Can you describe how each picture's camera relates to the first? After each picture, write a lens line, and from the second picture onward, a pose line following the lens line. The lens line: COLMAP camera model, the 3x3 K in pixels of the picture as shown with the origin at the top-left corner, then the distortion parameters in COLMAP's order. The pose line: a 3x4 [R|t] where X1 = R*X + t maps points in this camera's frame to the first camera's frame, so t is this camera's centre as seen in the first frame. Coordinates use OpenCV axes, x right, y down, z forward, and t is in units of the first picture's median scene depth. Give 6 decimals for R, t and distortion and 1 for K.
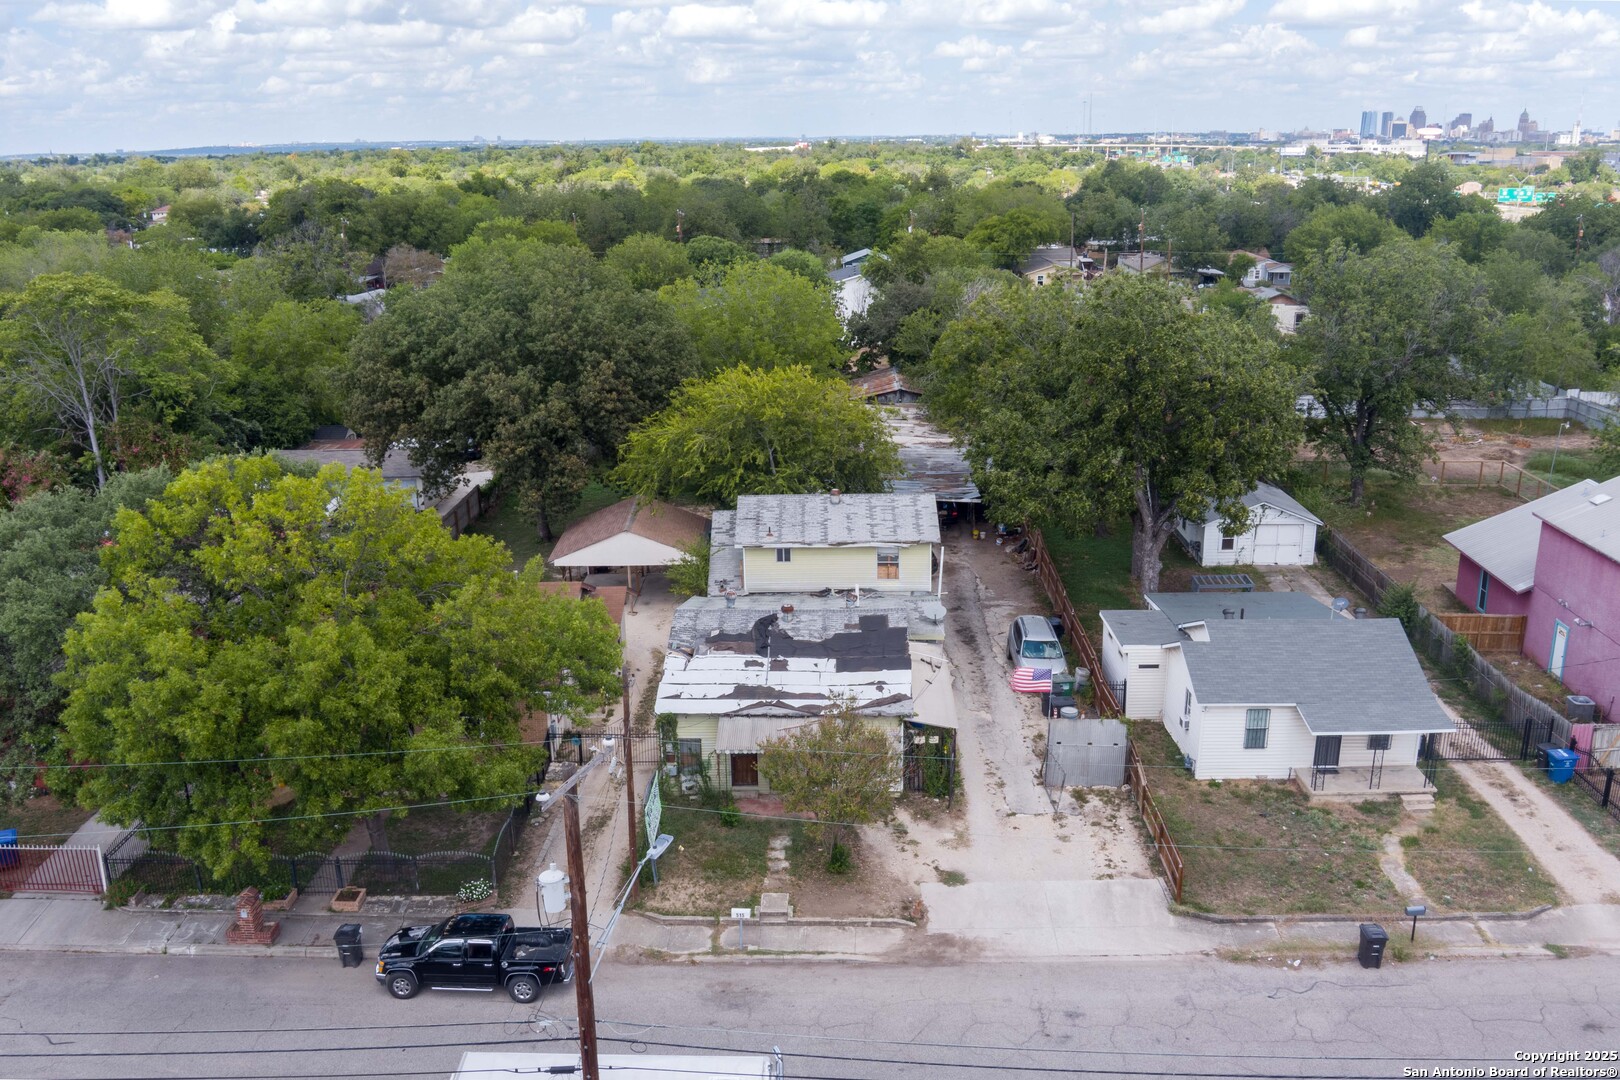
lens RADIAL K [[1349.0, 0, 810.0], [0, 1349.0, 540.0], [0, 0, 1]] dist [-0.077179, 0.022658]
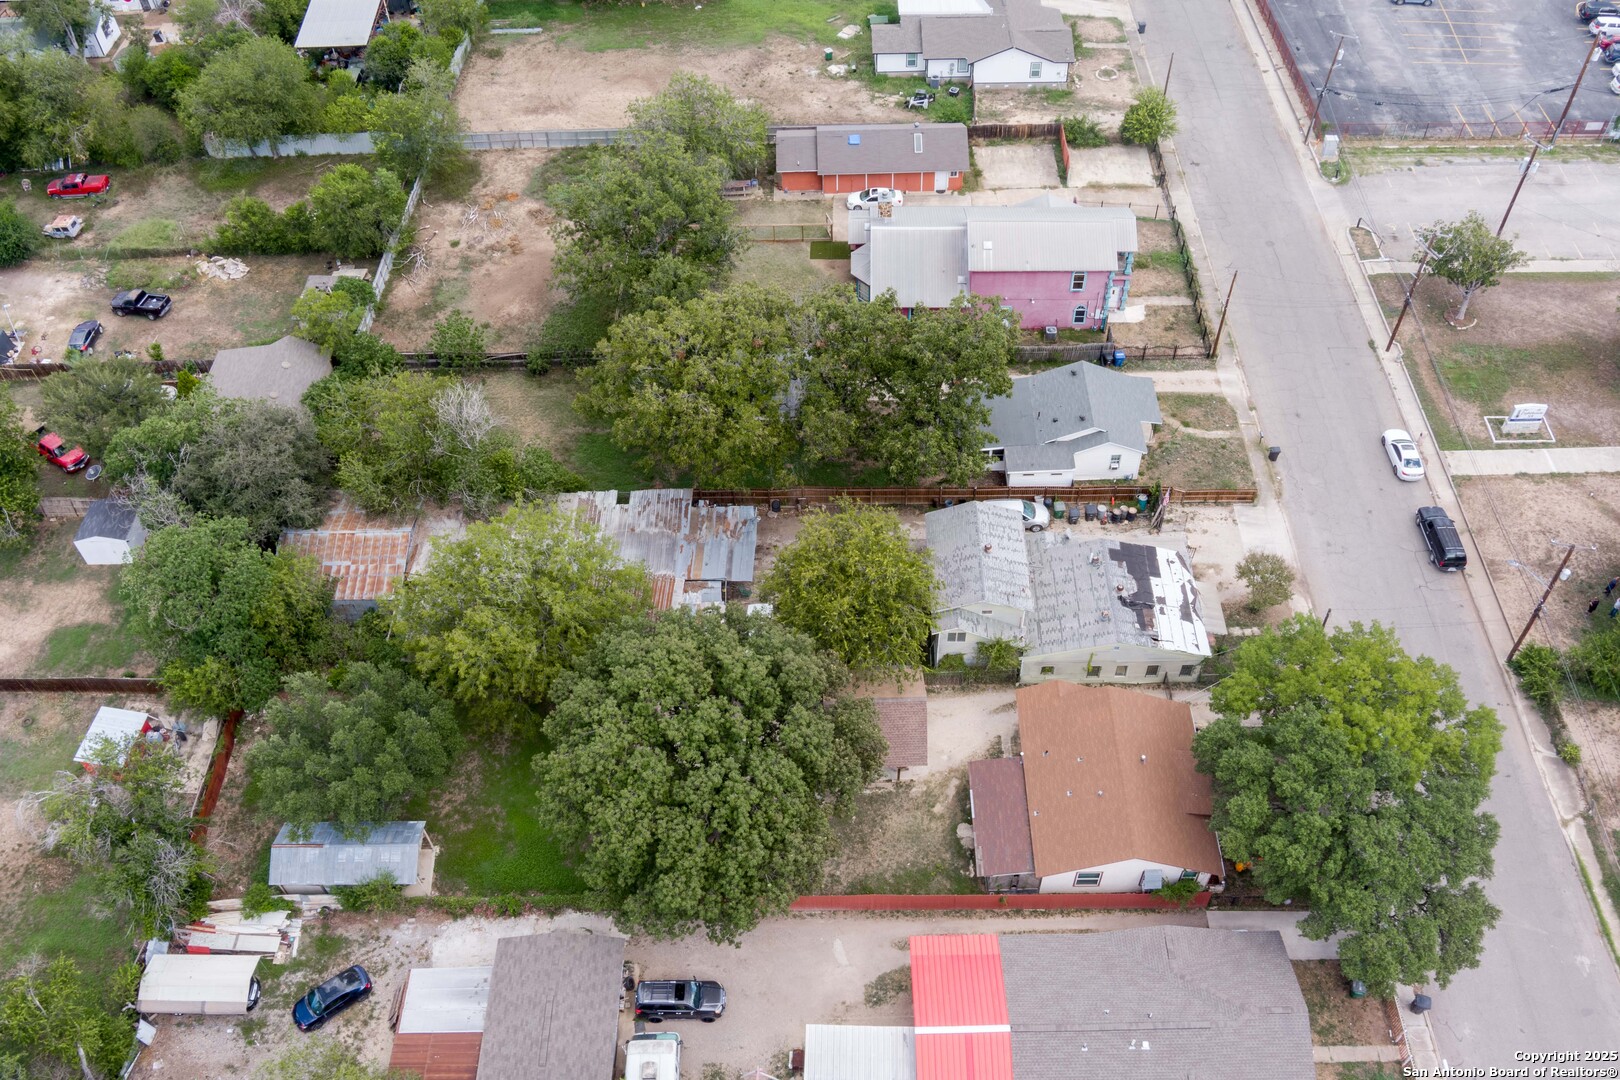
lens RADIAL K [[1351.8, 0, 806.6], [0, 1351.8, 560.9], [0, 0, 1]] dist [-0.075712, 0.018094]
pose [[-0.011561, -0.757001, 0.653311, -1.242387], [0.313287, 0.617717, 0.721302, -1.497591], [-0.949588, 0.213013, 0.230017, 1.072044]]
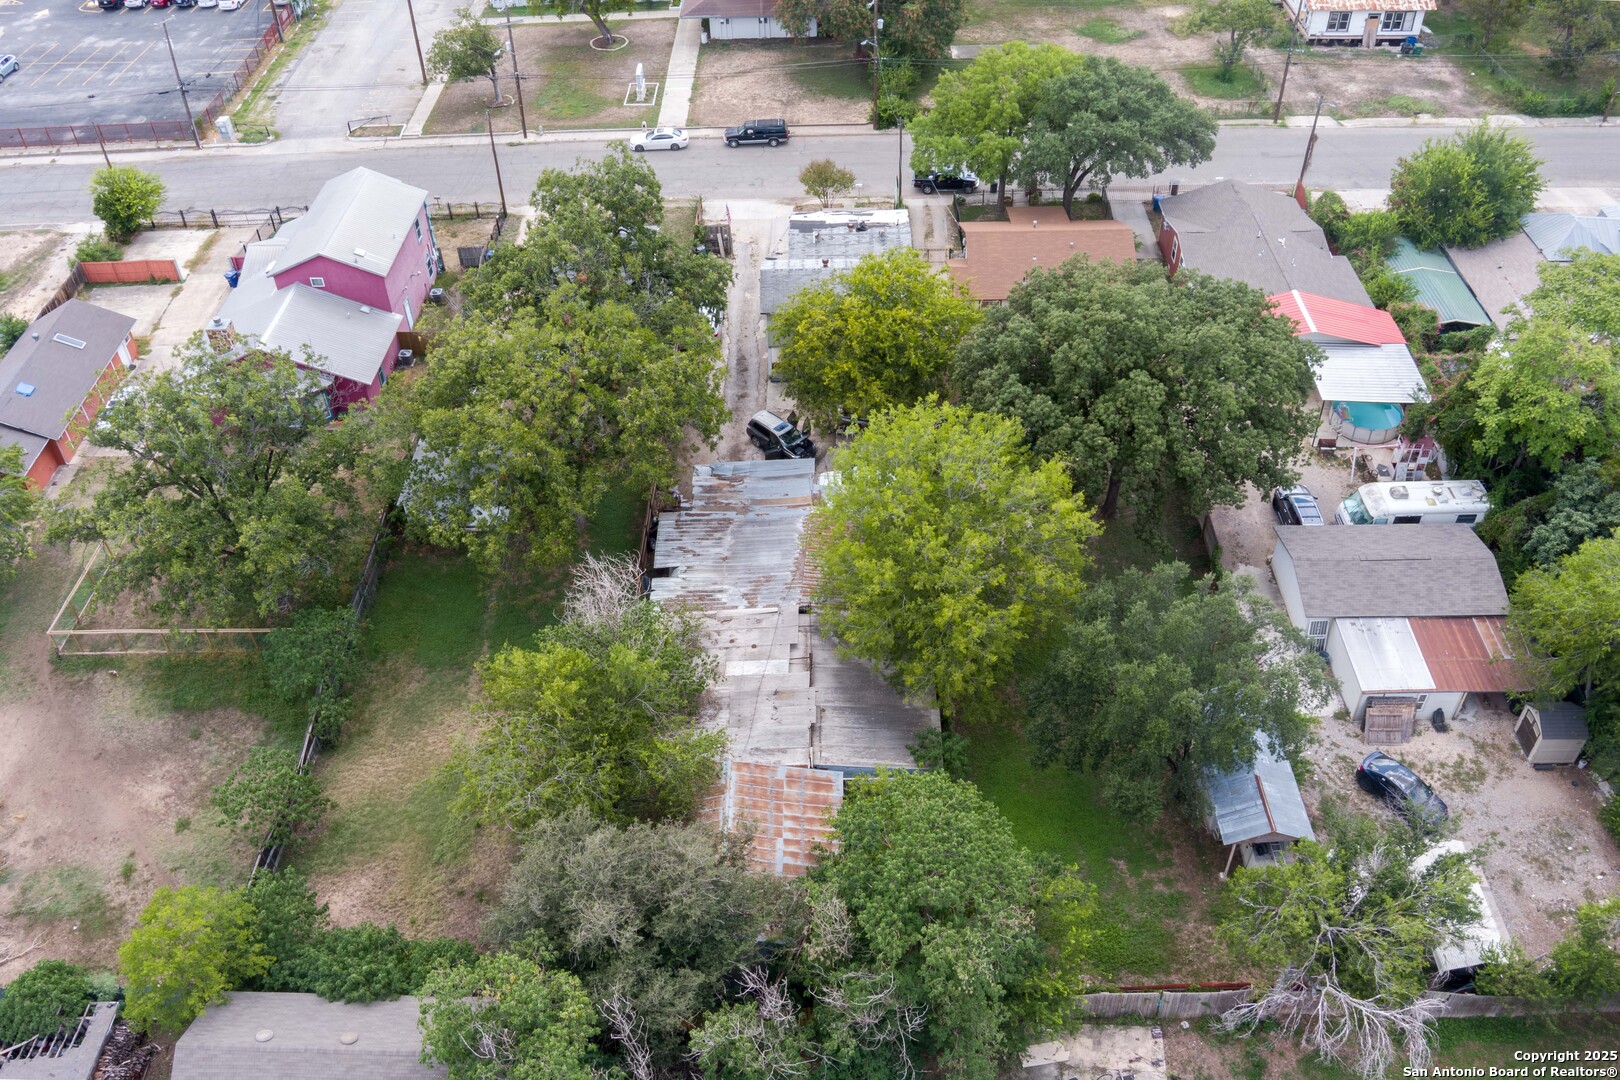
lens RADIAL K [[1349.0, 0, 810.0], [0, 1349.0, 540.0], [0, 0, 1]] dist [-0.077179, 0.022658]
pose [[-0.999229, 0.035460, 0.016825, 0.027013], [0.032756, 0.517224, 0.855223, -1.502974], [0.021624, 0.855115, -0.517987, 2.616924]]
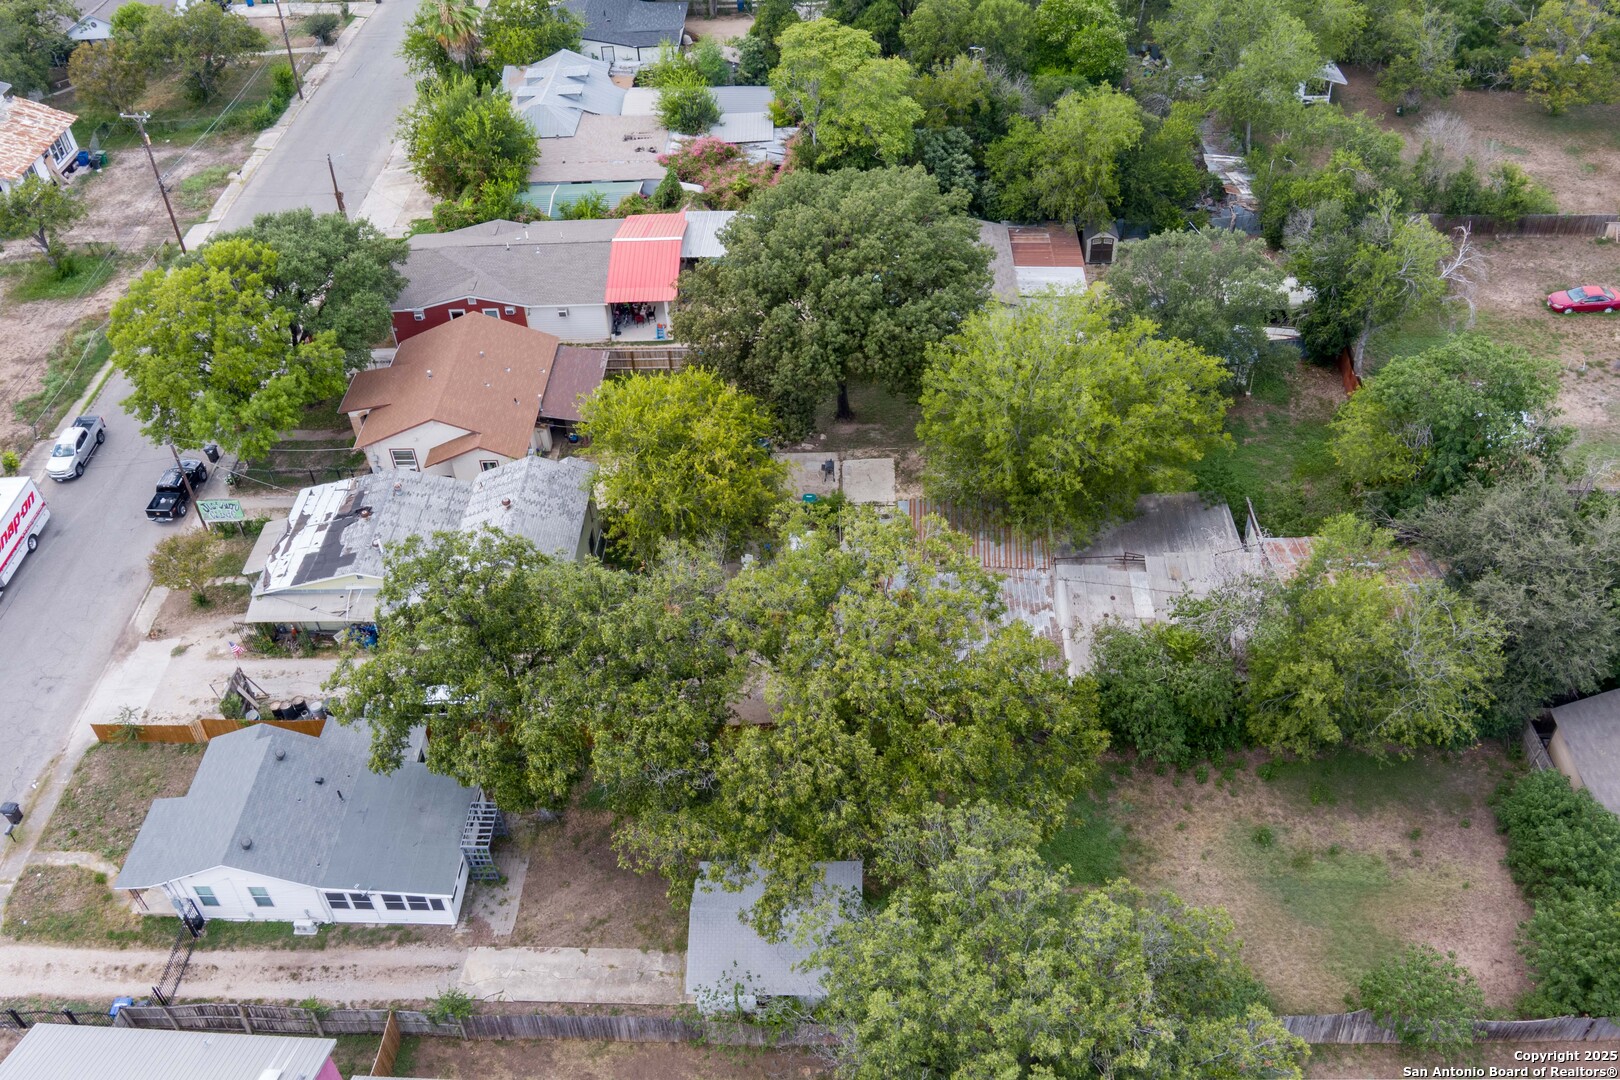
lens RADIAL K [[1351.8, 0, 806.6], [0, 1351.8, 560.9], [0, 0, 1]] dist [-0.075712, 0.018094]
pose [[-0.008739, 0.684651, -0.728818, 1.185429], [-0.247193, 0.704747, 0.665002, -1.103269], [0.968927, 0.185971, 0.163082, 1.357769]]
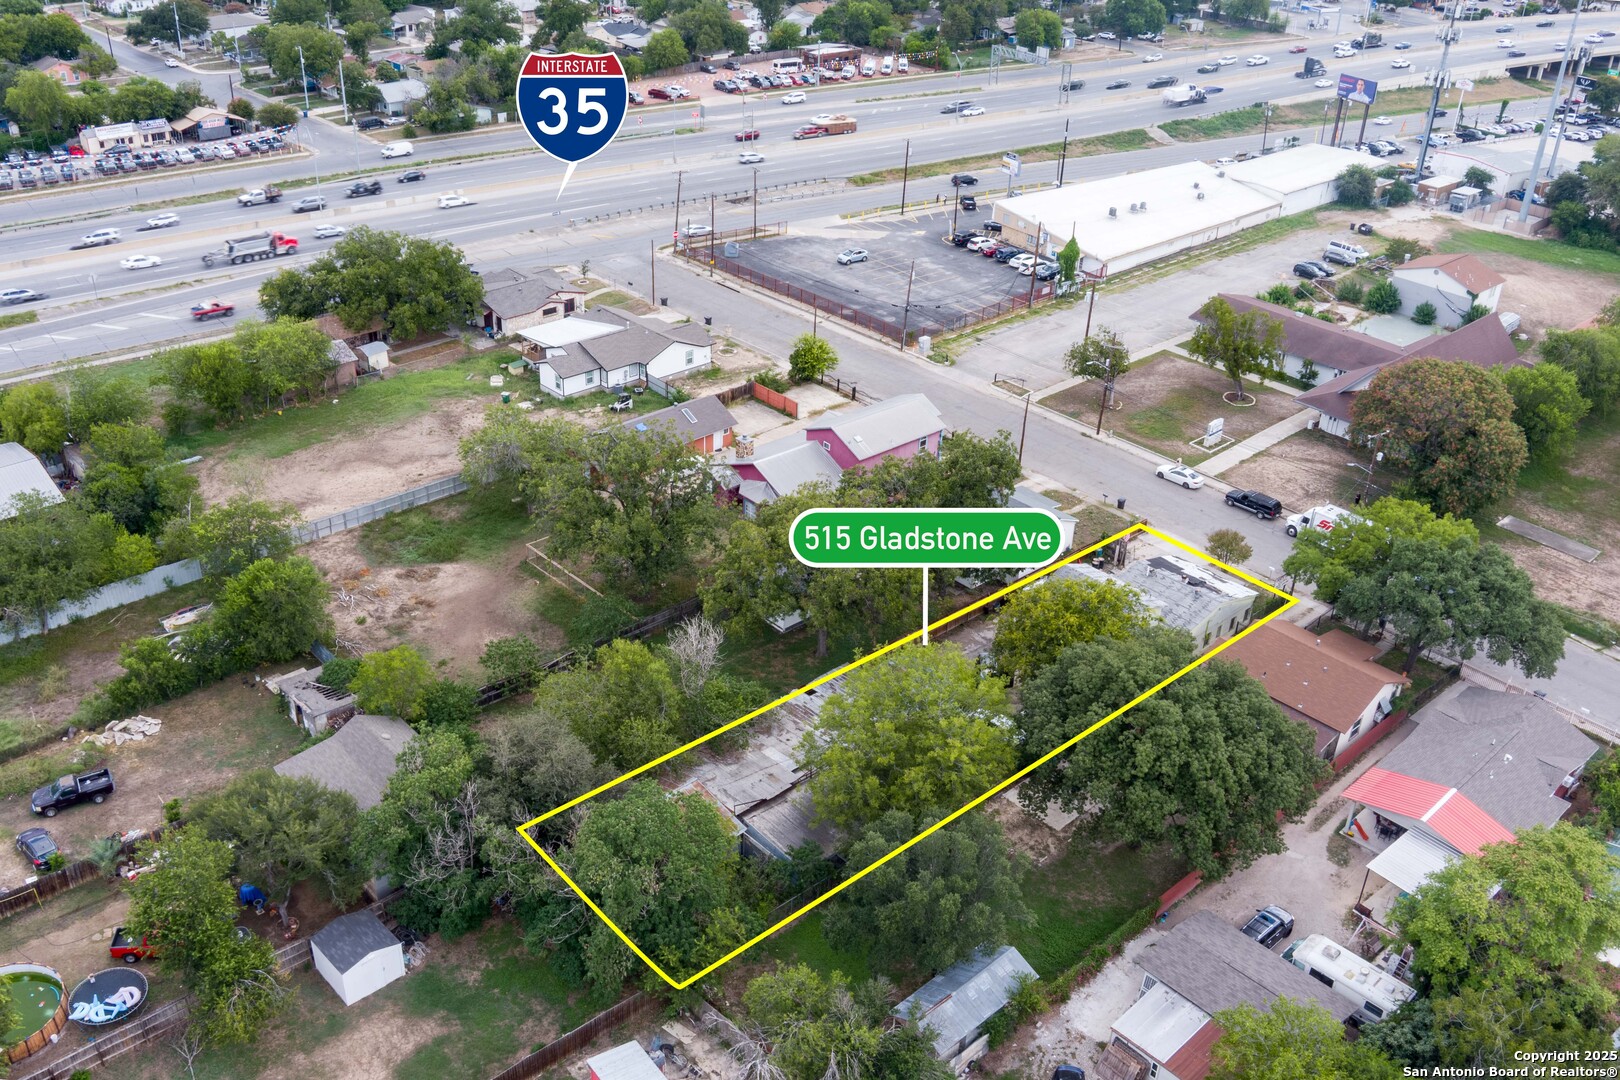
lens RADIAL K [[1448.4, 0, 810.0], [0, 1448.4, 540.0], [0, 0, 1]] dist [-0.069876, -0.005681]
pose [[-0.692816, -0.366084, 0.621280, -1.182168], [0.180476, 0.746111, 0.640896, -1.849742], [-0.698165, 0.556149, -0.450848, 2.760904]]
